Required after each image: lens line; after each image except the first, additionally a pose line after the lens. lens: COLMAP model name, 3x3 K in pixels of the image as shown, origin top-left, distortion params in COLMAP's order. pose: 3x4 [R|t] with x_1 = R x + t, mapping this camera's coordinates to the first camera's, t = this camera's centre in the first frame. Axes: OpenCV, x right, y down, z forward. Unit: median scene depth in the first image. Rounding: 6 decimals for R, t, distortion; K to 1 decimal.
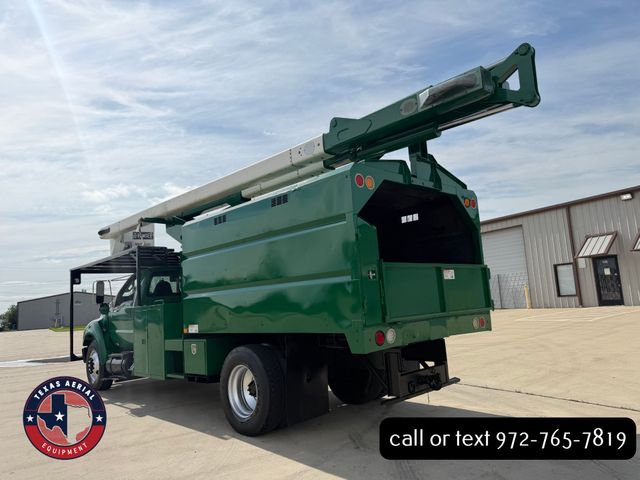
lens RADIAL K [[454.6, 0, 330.6], [0, 454.6, 241.5], [0, 0, 1]] dist [0.046561, -0.050612]
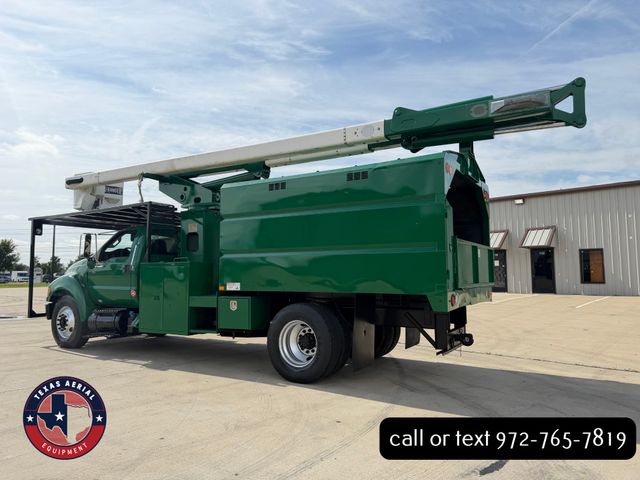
lens RADIAL K [[454.6, 0, 330.3], [0, 454.6, 244.3], [0, 0, 1]] dist [0.046561, -0.050612]
pose [[0.963152, 0.080199, 0.256722, -0.113604], [-0.093750, 0.994752, 0.040970, 0.009507], [-0.252089, -0.063528, 0.965617, -0.018693]]
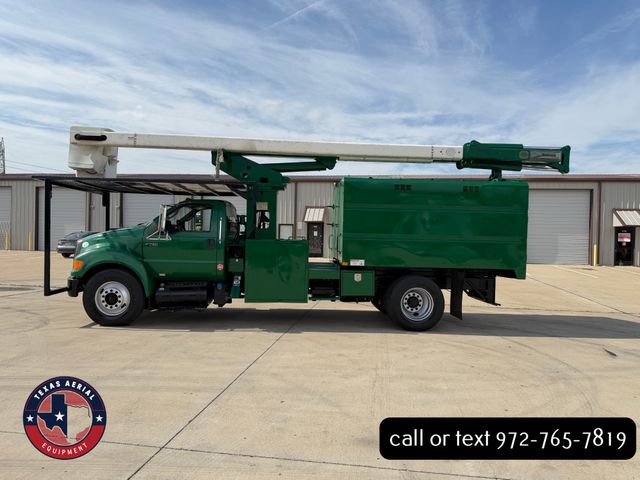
lens RADIAL K [[454.6, 0, 324.0], [0, 454.6, 253.5], [0, 0, 1]] dist [0.046561, -0.050612]
pose [[0.656021, 0.059784, 0.752371, -0.422610], [-0.165629, 0.983962, 0.066232, 0.029561], [-0.736345, -0.168064, 0.655401, 0.068723]]
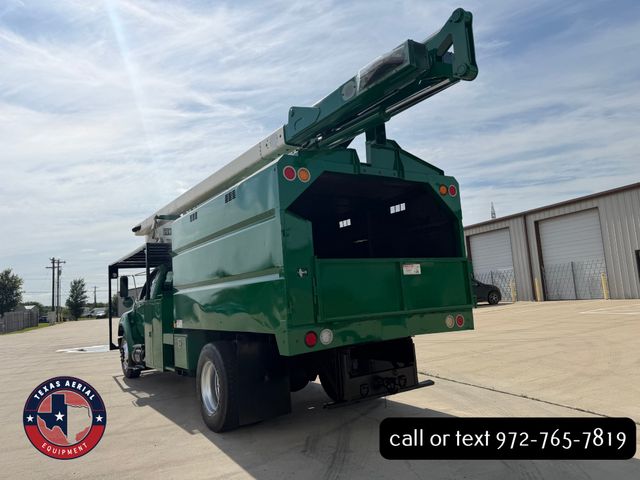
lens RADIAL K [[454.6, 0, 330.8], [0, 454.6, 235.6], [0, 0, 1]] dist [0.046561, -0.050612]
pose [[0.984110, -0.023535, -0.175991, 0.068594], [0.025600, 0.999627, 0.009474, -0.002262], [0.175702, -0.013828, 0.984346, 0.017148]]
